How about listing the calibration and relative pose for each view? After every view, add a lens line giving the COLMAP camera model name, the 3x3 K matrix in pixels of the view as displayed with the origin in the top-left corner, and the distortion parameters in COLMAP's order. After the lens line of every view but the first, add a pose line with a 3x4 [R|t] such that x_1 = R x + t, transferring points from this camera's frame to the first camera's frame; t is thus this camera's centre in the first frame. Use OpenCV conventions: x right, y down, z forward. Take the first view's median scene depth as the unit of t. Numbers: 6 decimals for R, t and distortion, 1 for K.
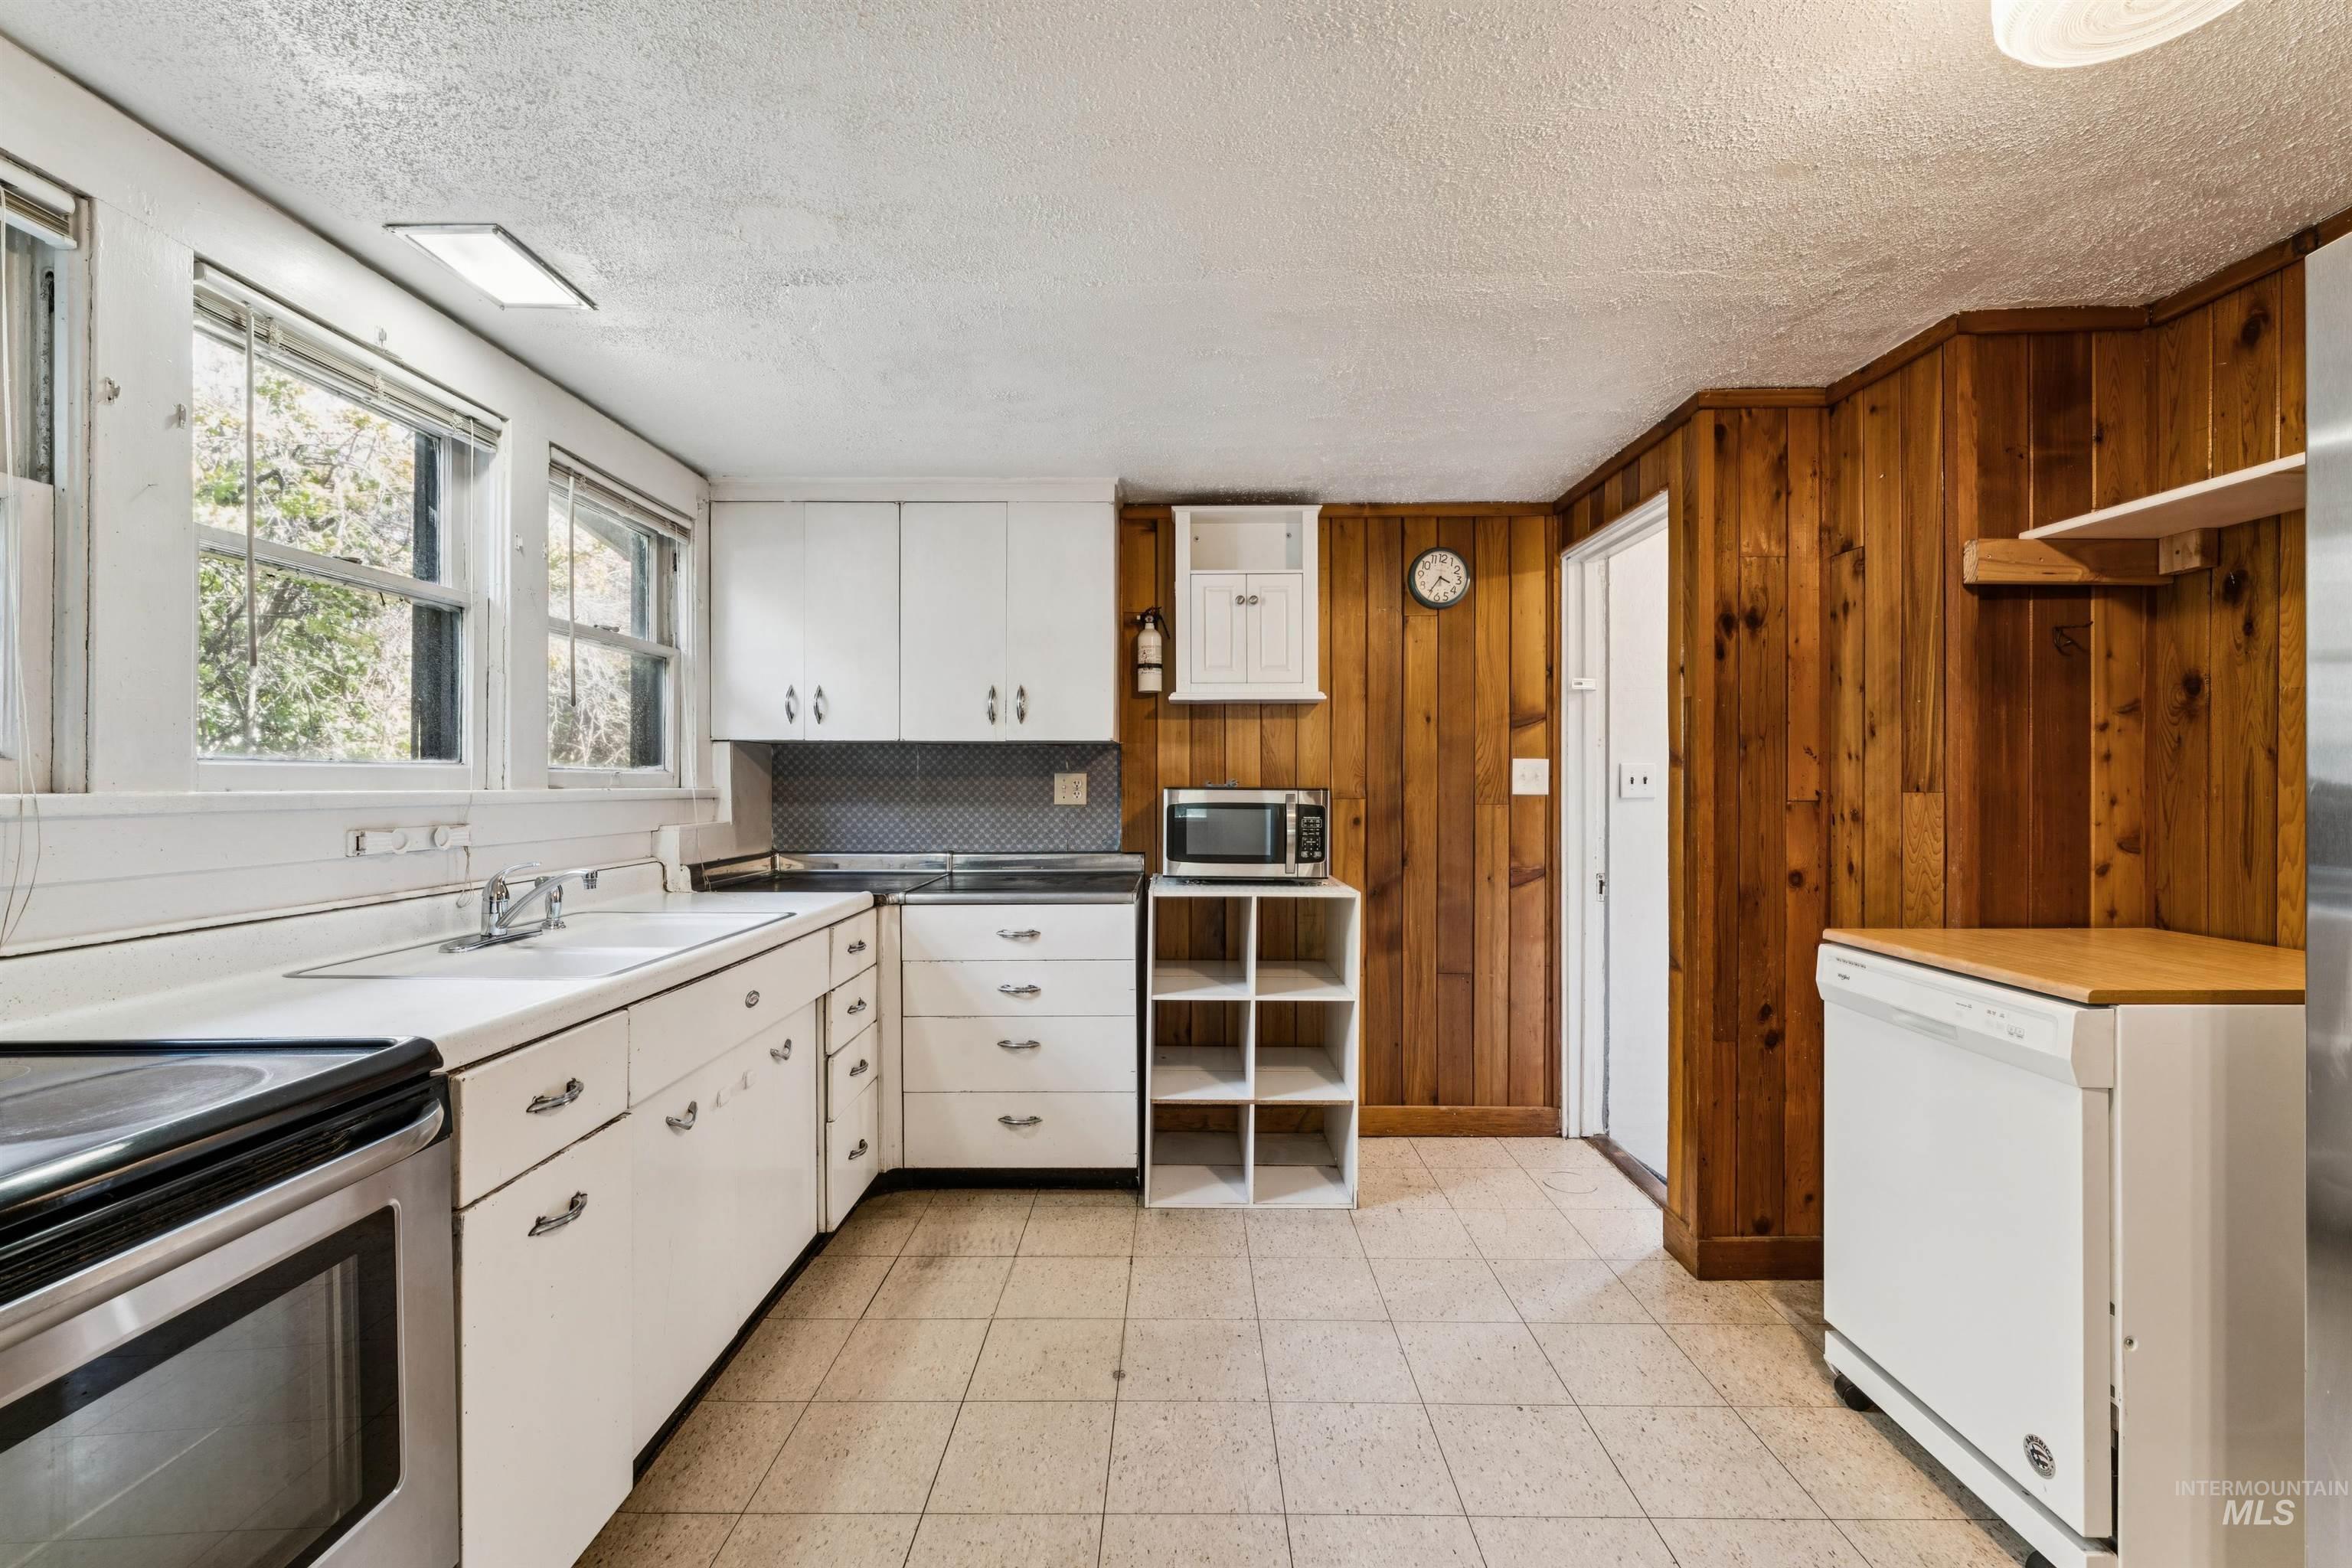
lens RADIAL K [[1008.0, 0, 1181.1], [0, 1008.0, 785.3], [0, 0, 1]] dist [-0.003601, -0.000406]
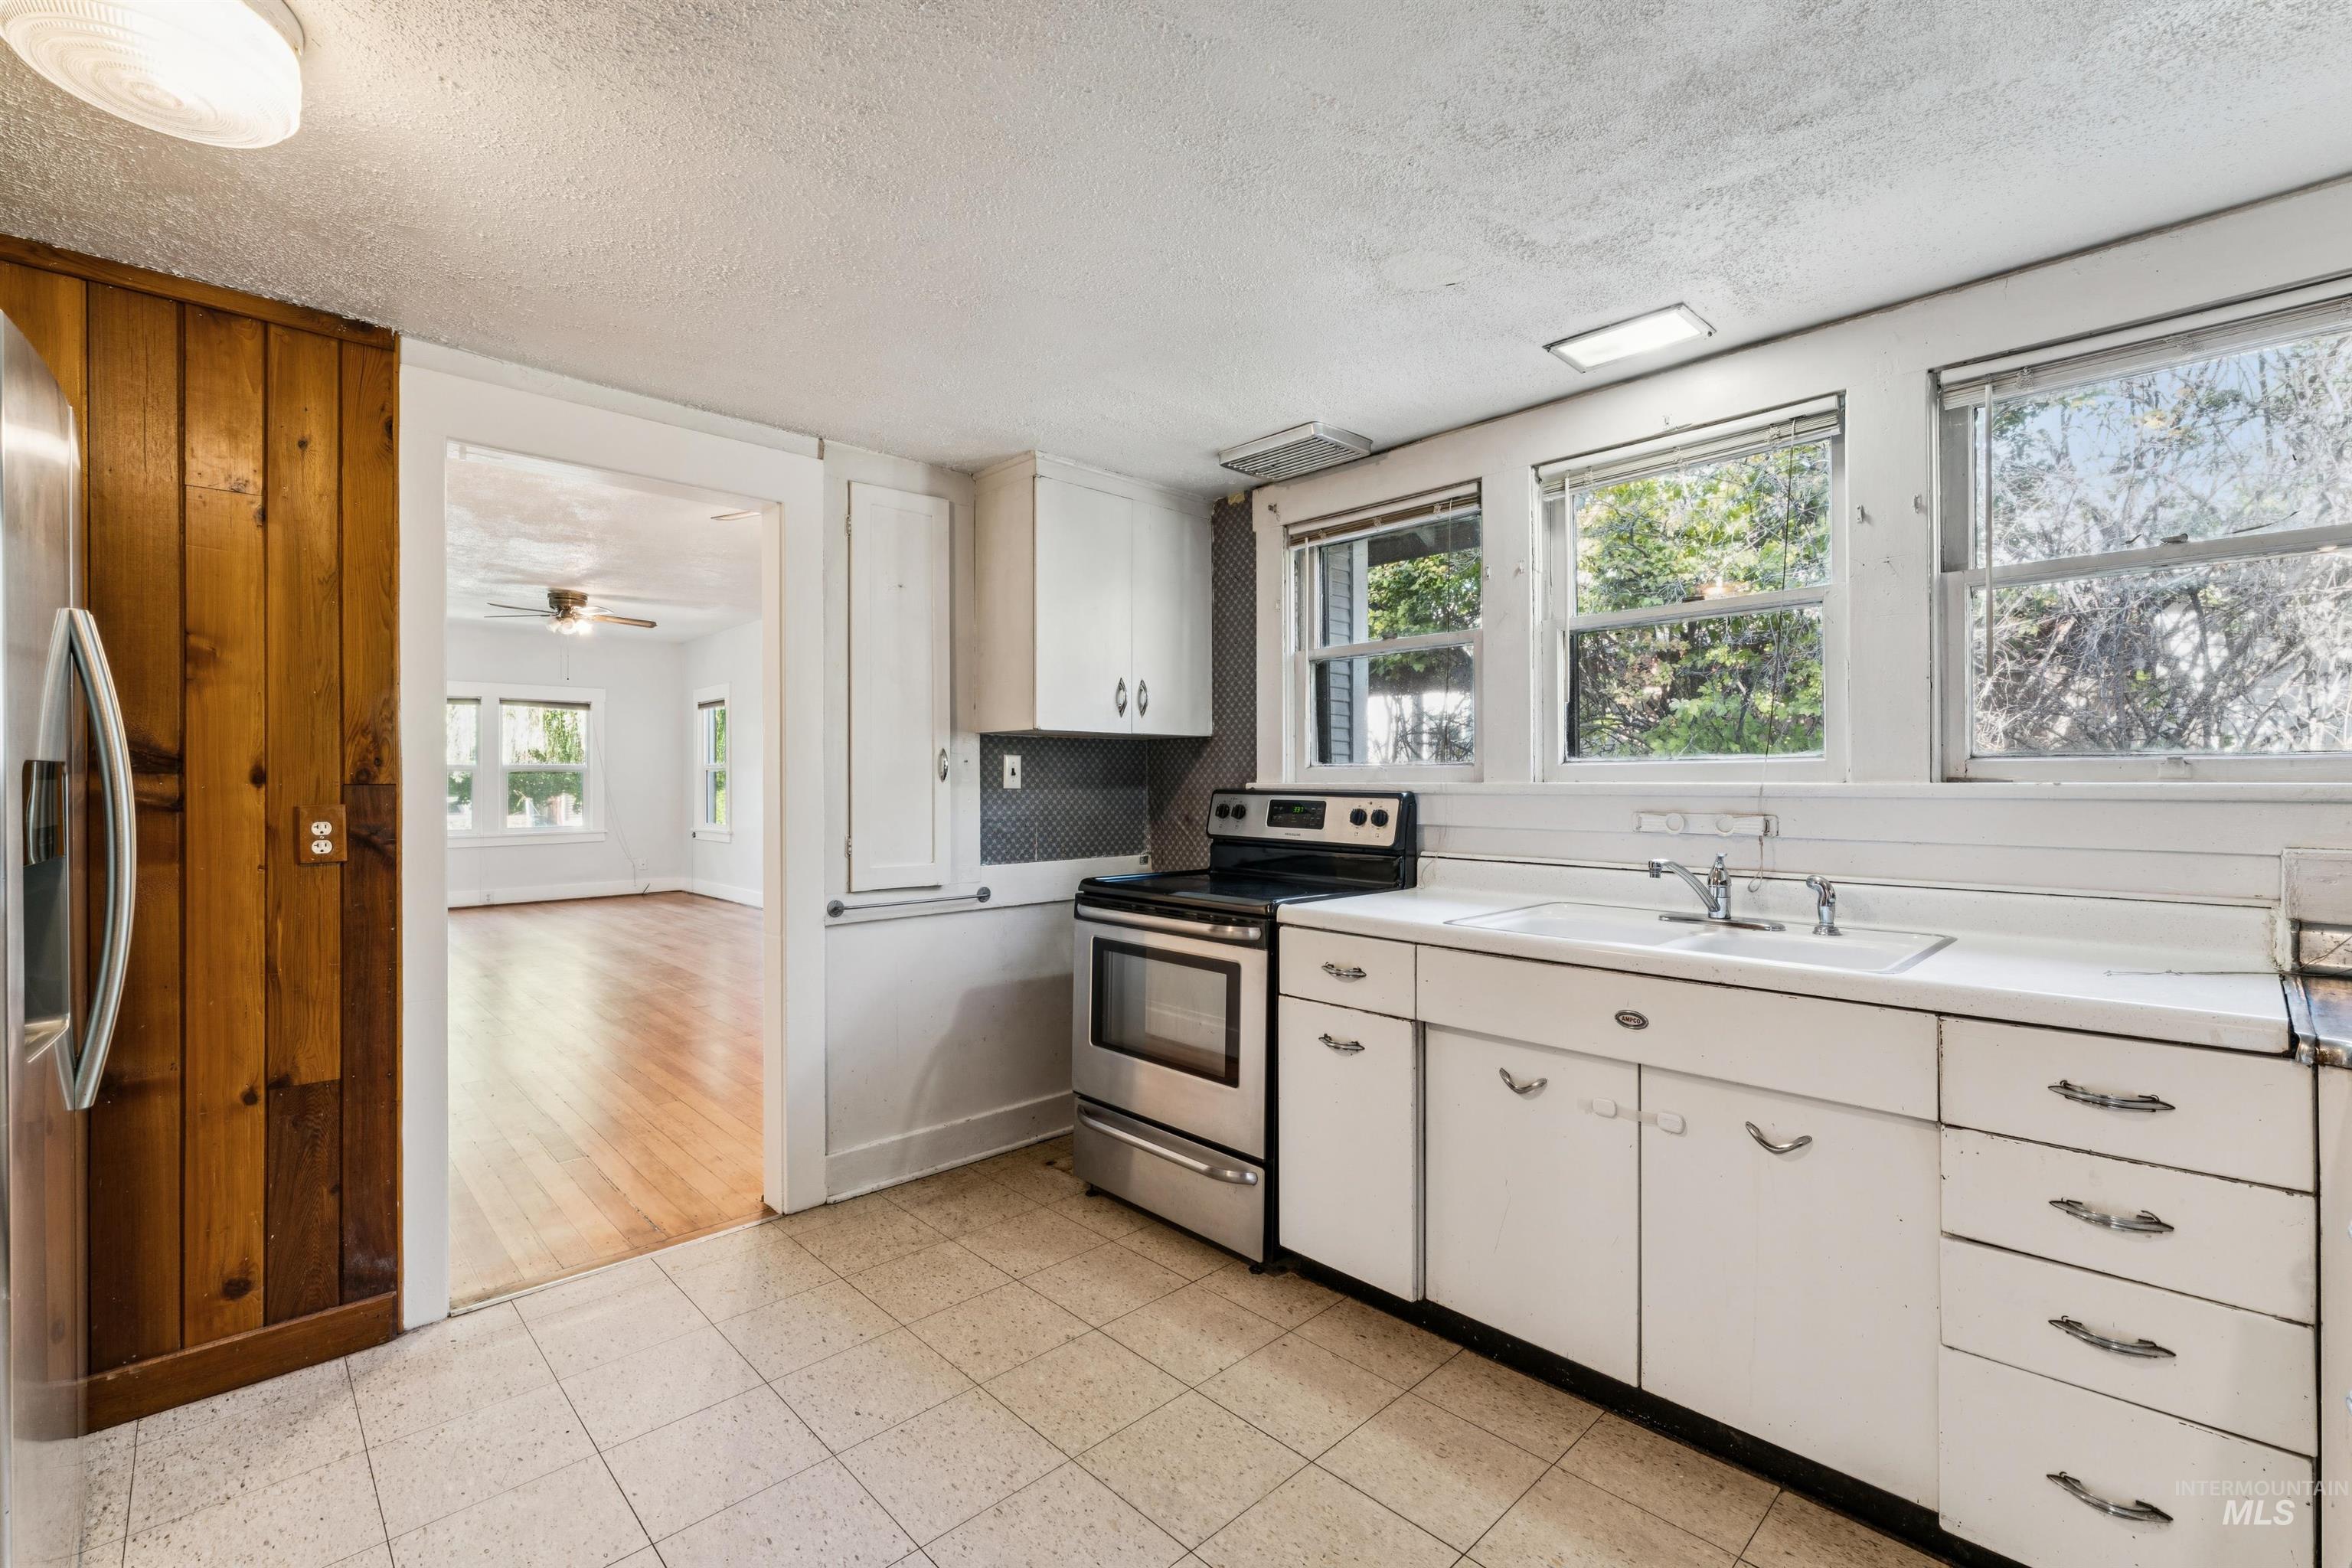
lens RADIAL K [[1008.0, 0, 1186.6], [0, 1008.0, 779.2], [0, 0, 1]] dist [-0.003601, -0.000406]
pose [[-0.714804, 0.001828, -0.699322, 0.313146], [0.000821, 0.999998, 0.001775, -0.000728], [0.699324, 0.000695, -0.714804, 0.897519]]
